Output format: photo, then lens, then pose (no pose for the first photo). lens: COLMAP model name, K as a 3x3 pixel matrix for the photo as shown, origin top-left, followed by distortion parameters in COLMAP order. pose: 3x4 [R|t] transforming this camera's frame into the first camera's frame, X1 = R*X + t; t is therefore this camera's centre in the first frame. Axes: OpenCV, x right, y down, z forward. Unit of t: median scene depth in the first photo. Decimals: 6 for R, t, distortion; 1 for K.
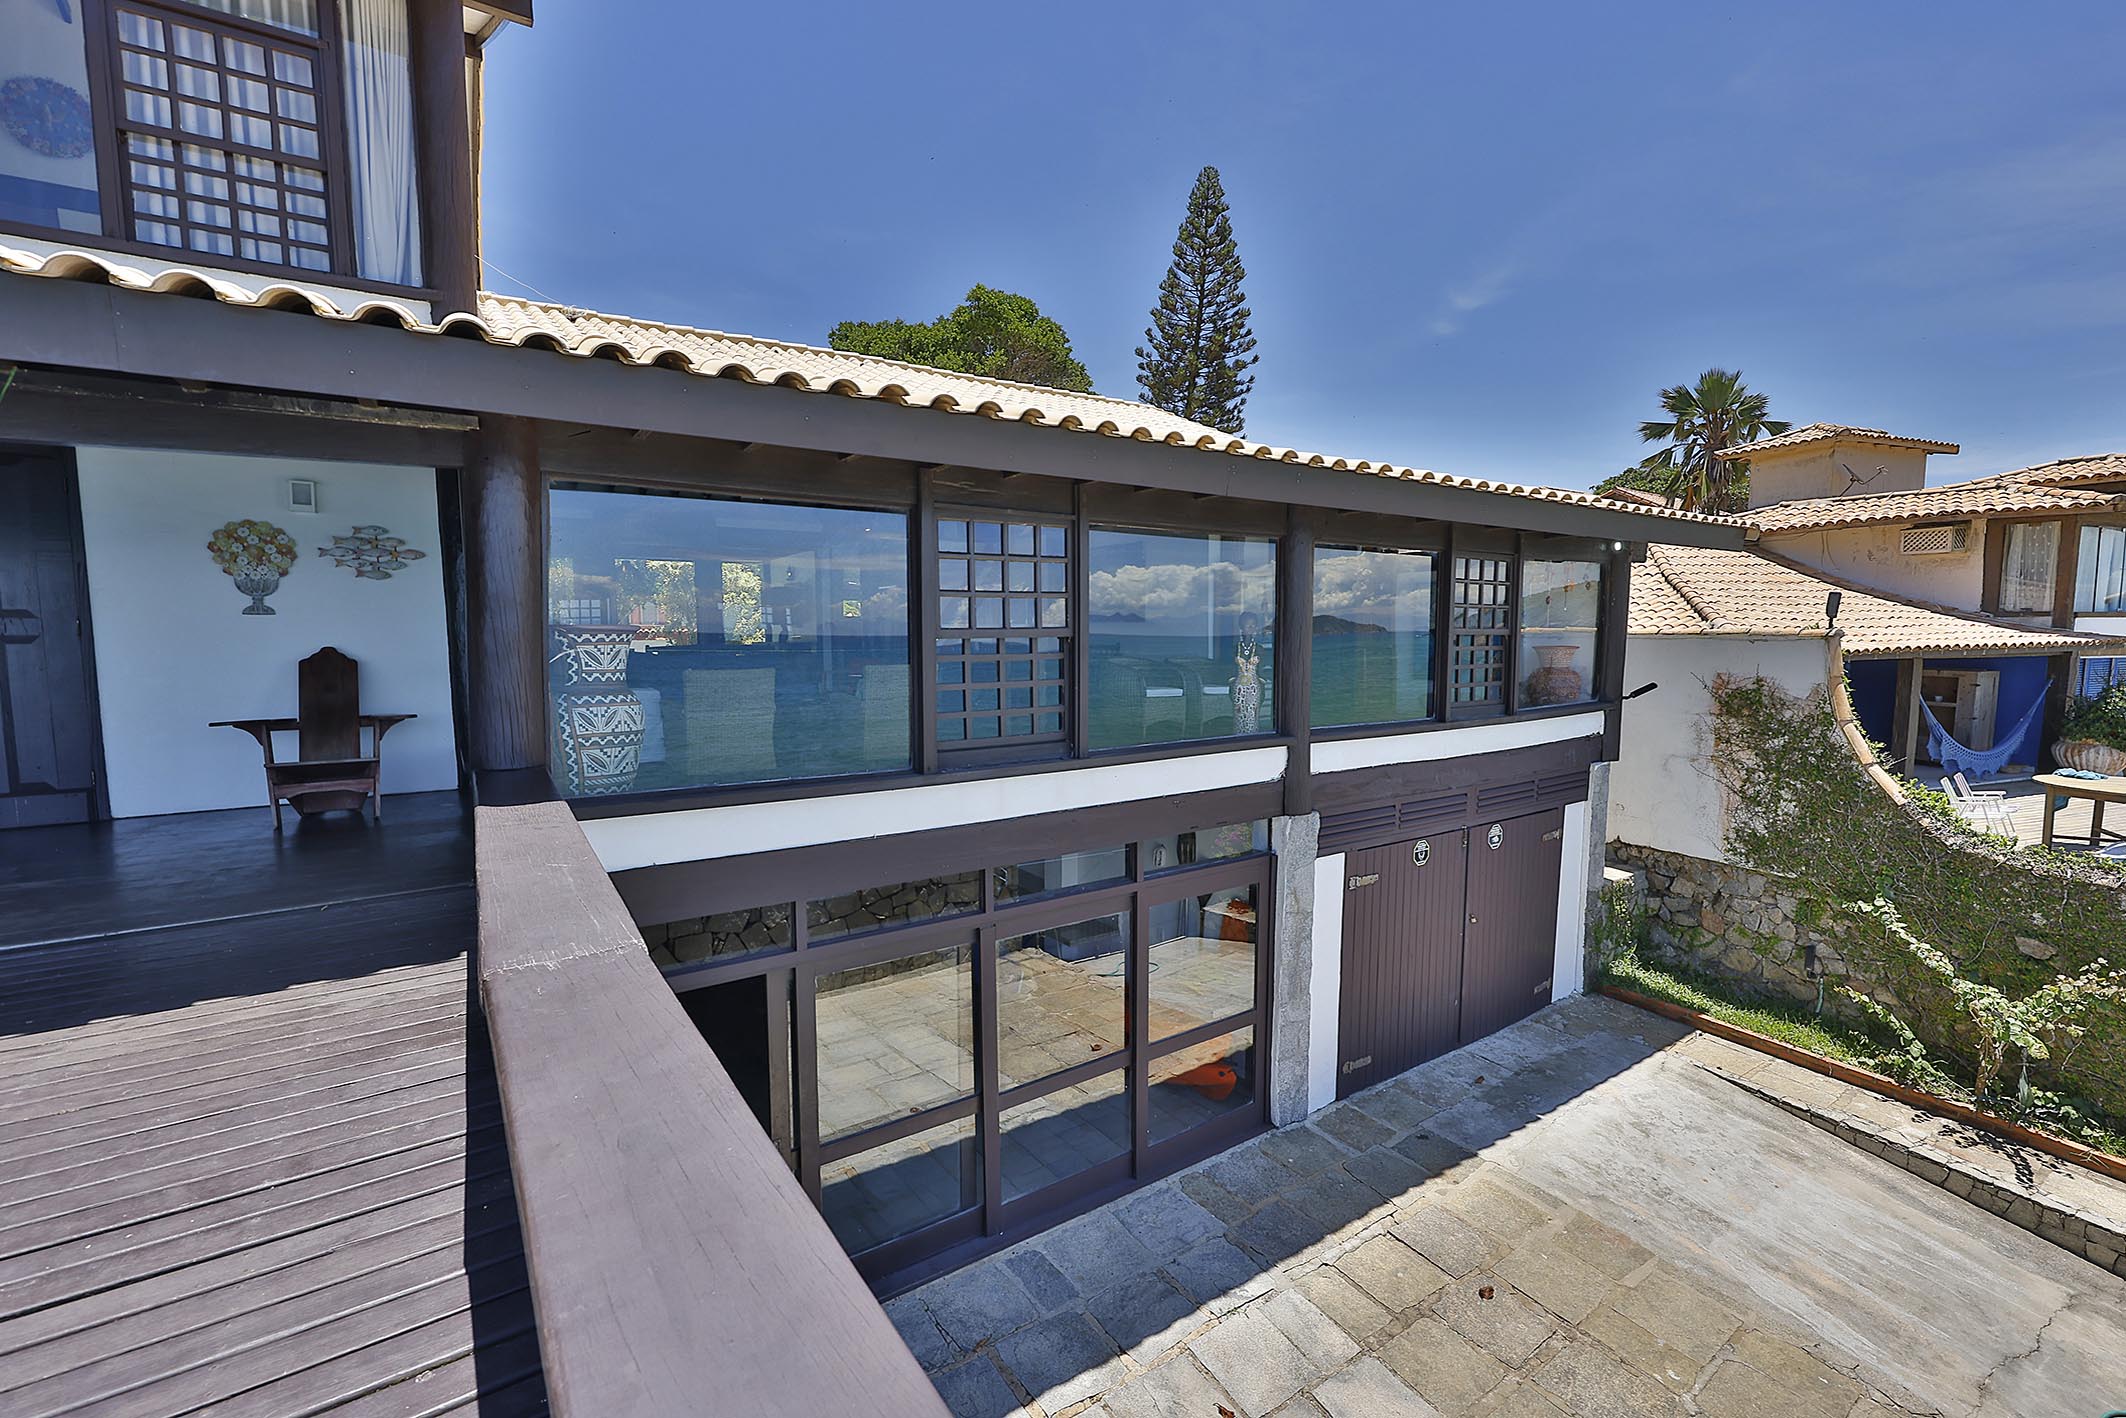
lens RADIAL K [[910.4, 0, 1063.0], [0, 910.4, 709.0], [0, 0, 1]] dist [-0.001109, -0.000499]
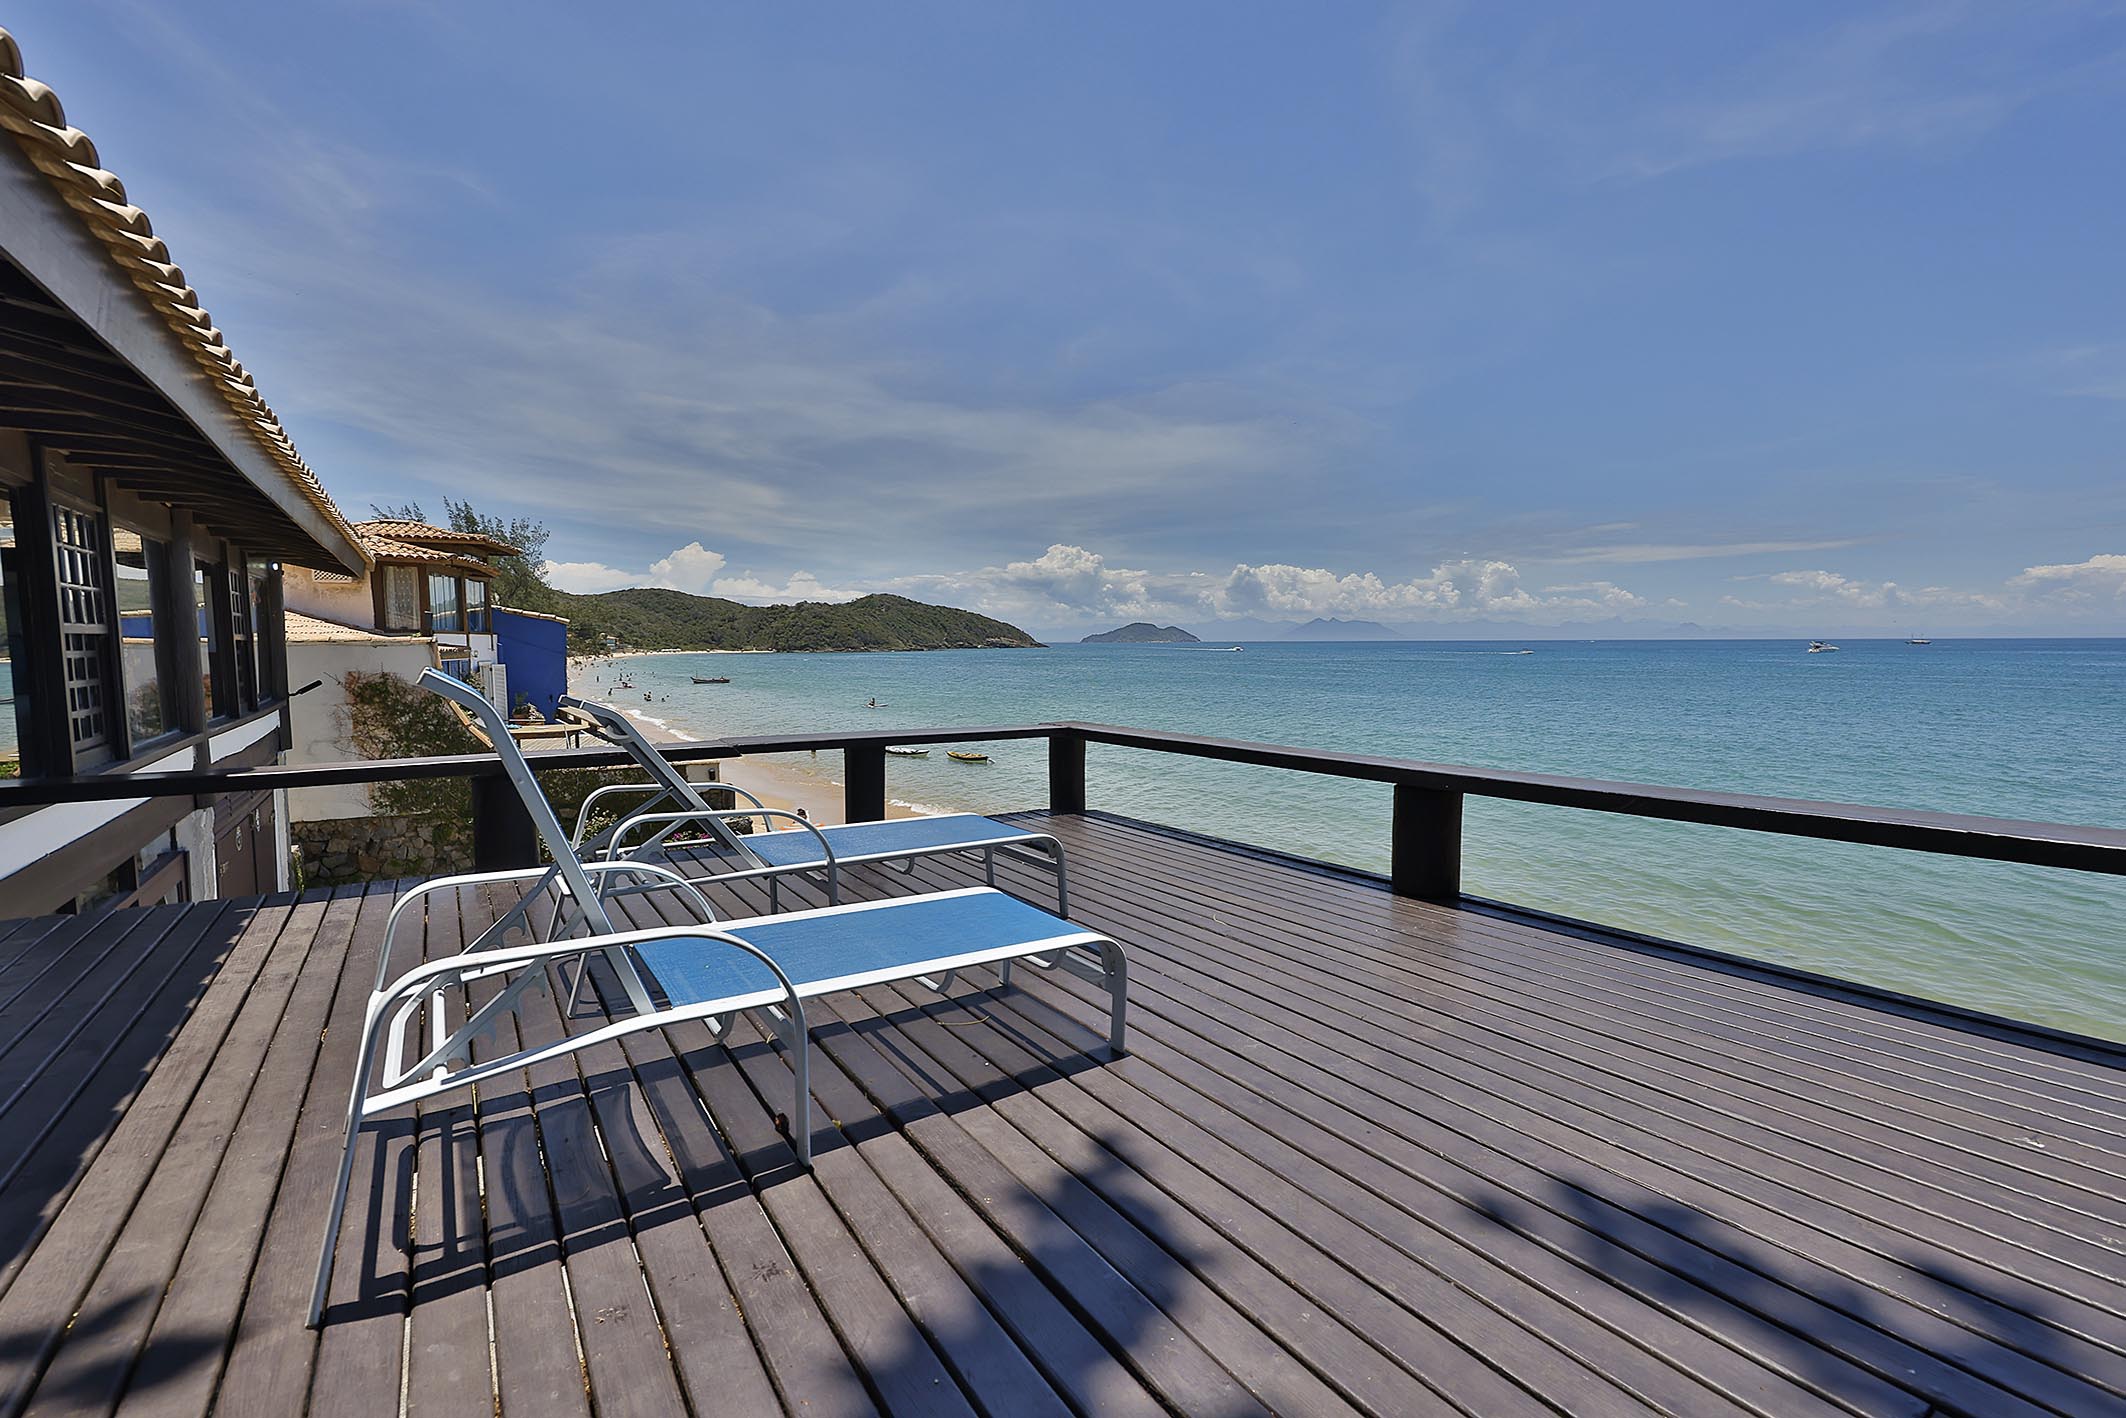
lens RADIAL K [[906.7, 0, 1006.6], [0, 906.7, 706.9], [0, 0, 1]] dist [-0.001850, -0.000122]
pose [[0.060836, -0.070395, 0.995662, -0.542033], [0.092741, 0.993594, 0.064583, 0.014569], [-0.993830, 0.088410, 0.066975, -0.004807]]
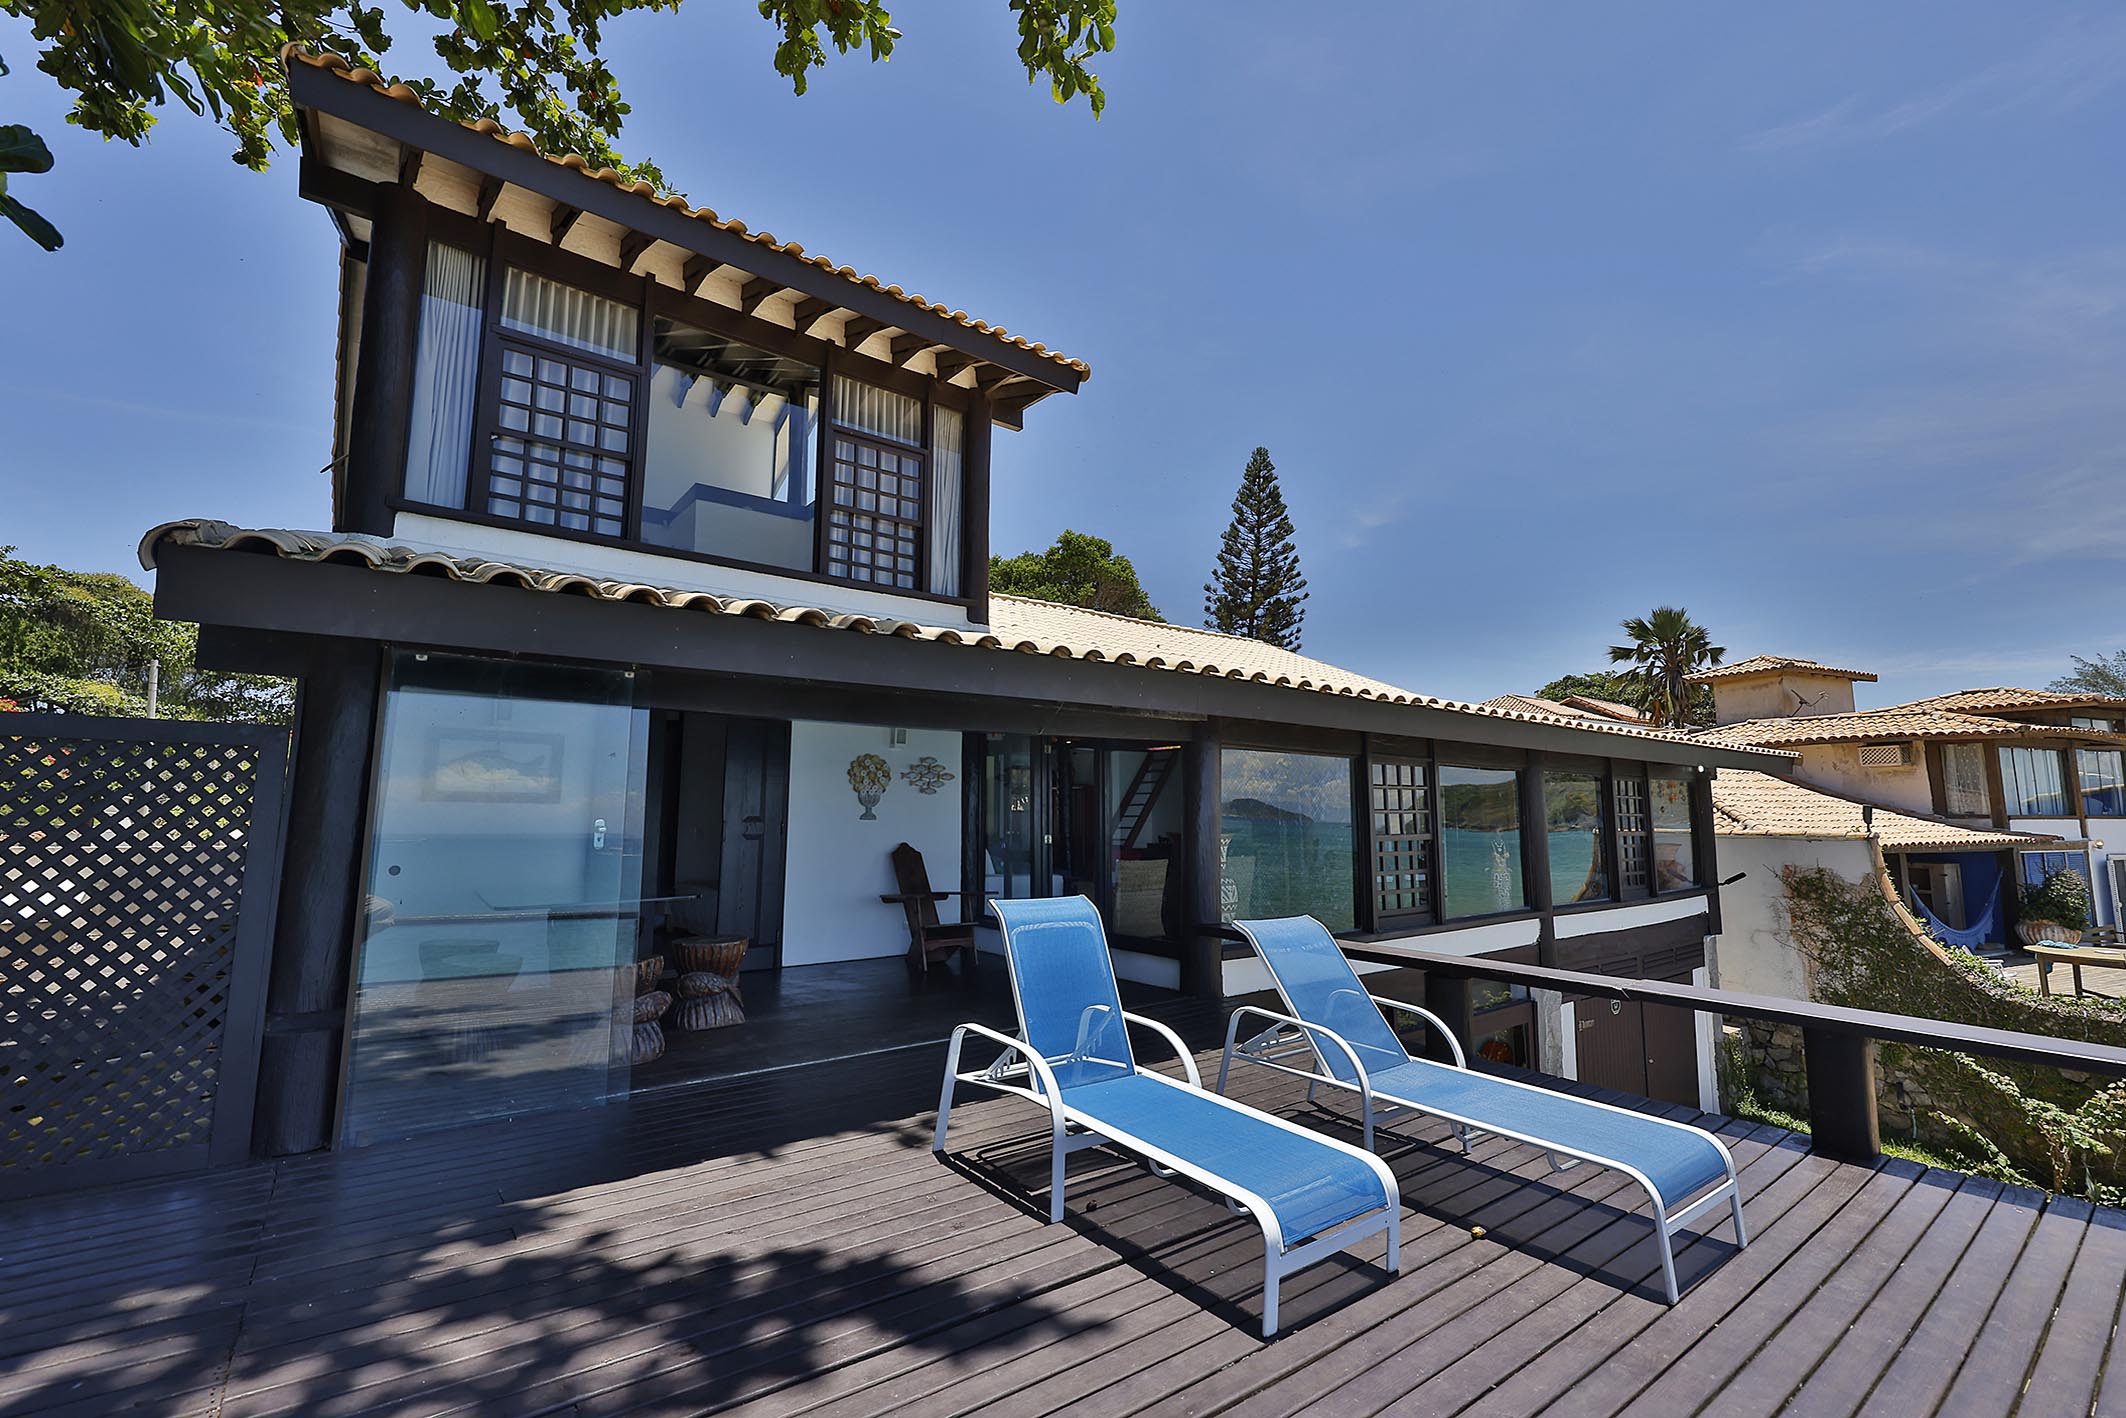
lens RADIAL K [[886.3, 0, 1090.9], [0, 886.3, 703.3], [0, 0, 1]] dist [-0.002202, -0.000127]
pose [[0.998333, 0.014756, 0.055805, -0.383867], [-0.002493, 0.976895, -0.213705, 0.008669], [-0.057669, 0.213209, 0.975303, -0.256222]]
